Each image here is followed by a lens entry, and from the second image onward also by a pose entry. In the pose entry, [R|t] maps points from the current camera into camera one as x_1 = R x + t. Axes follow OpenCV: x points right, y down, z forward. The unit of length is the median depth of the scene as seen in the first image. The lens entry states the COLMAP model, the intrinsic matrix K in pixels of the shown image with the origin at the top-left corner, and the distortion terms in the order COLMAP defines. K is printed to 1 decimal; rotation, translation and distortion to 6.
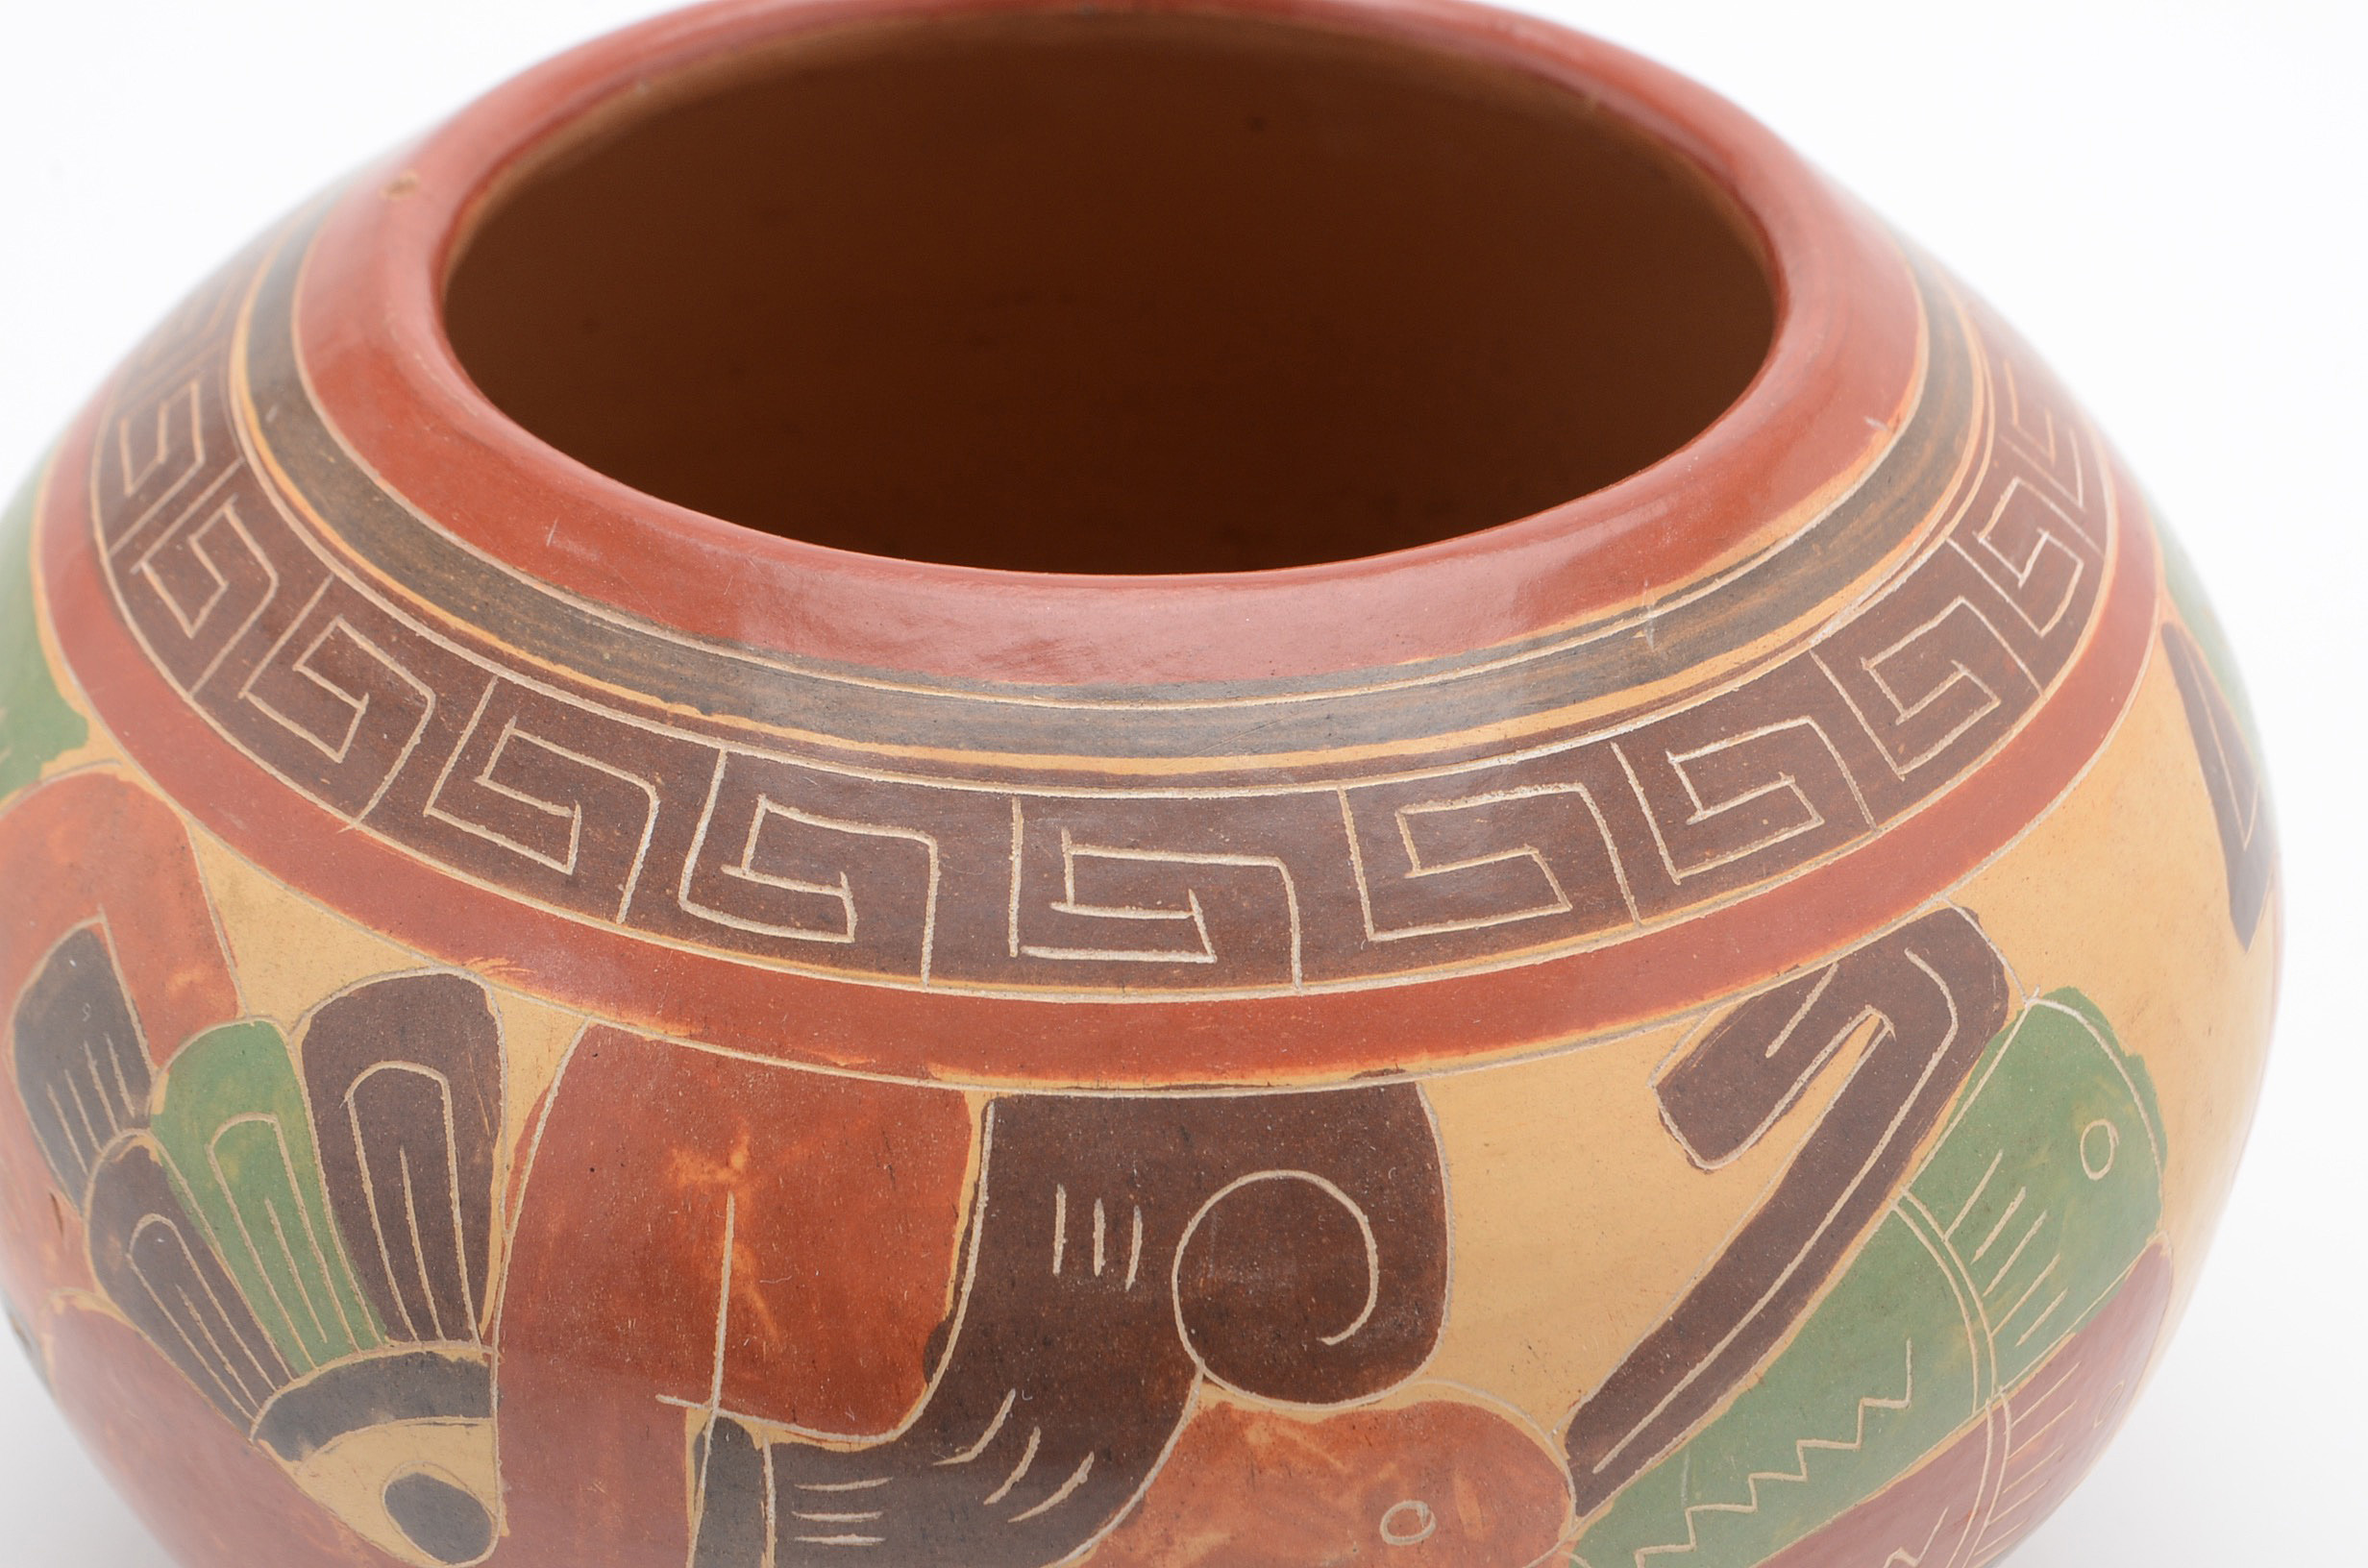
lens RADIAL K [[5552.2, 0, 1184.0], [0, 5552.2, 784.0], [0, 0, 1]] dist [-0.034941, -0.247286]
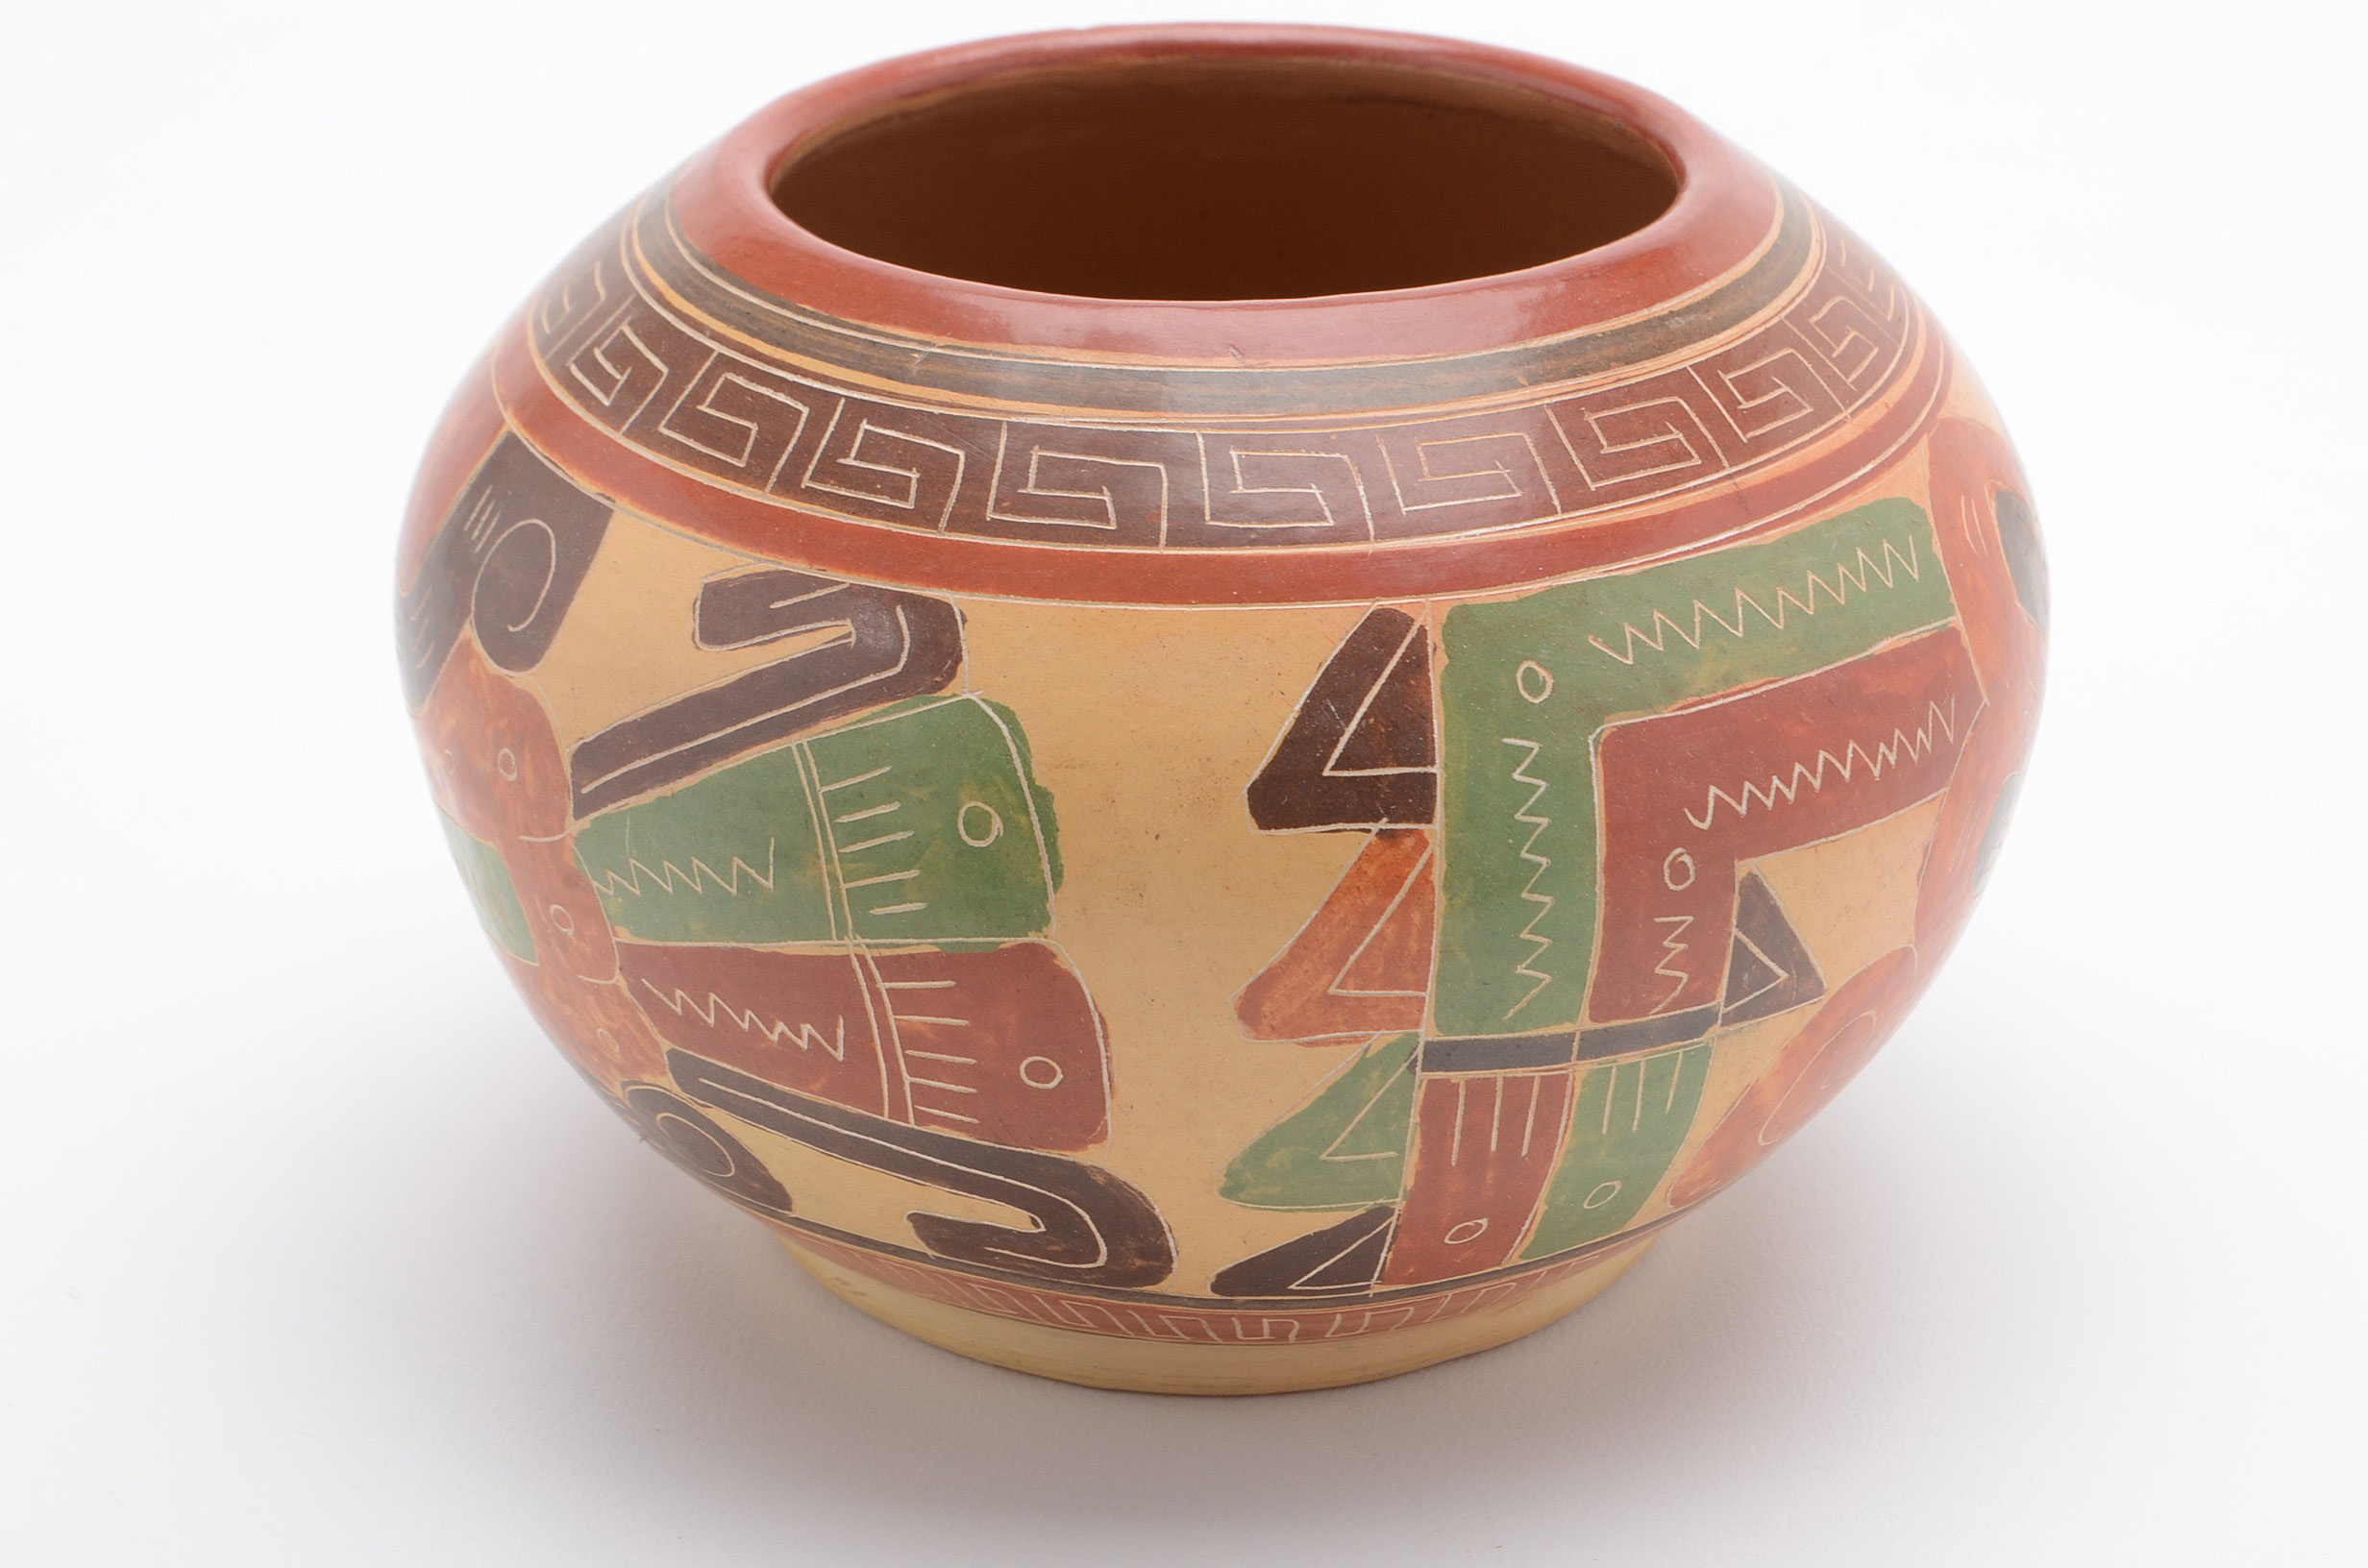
lens RADIAL K [[5552.2, 0, 1184.0], [0, 5552.2, 784.0], [0, 0, 1]] dist [-0.034941, -0.247286]
pose [[0.392532, 0.344093, -0.852947, 1.432342], [-0.470552, 0.871951, 0.135208, -0.163098], [0.790253, 0.348283, 0.504182, 0.345302]]
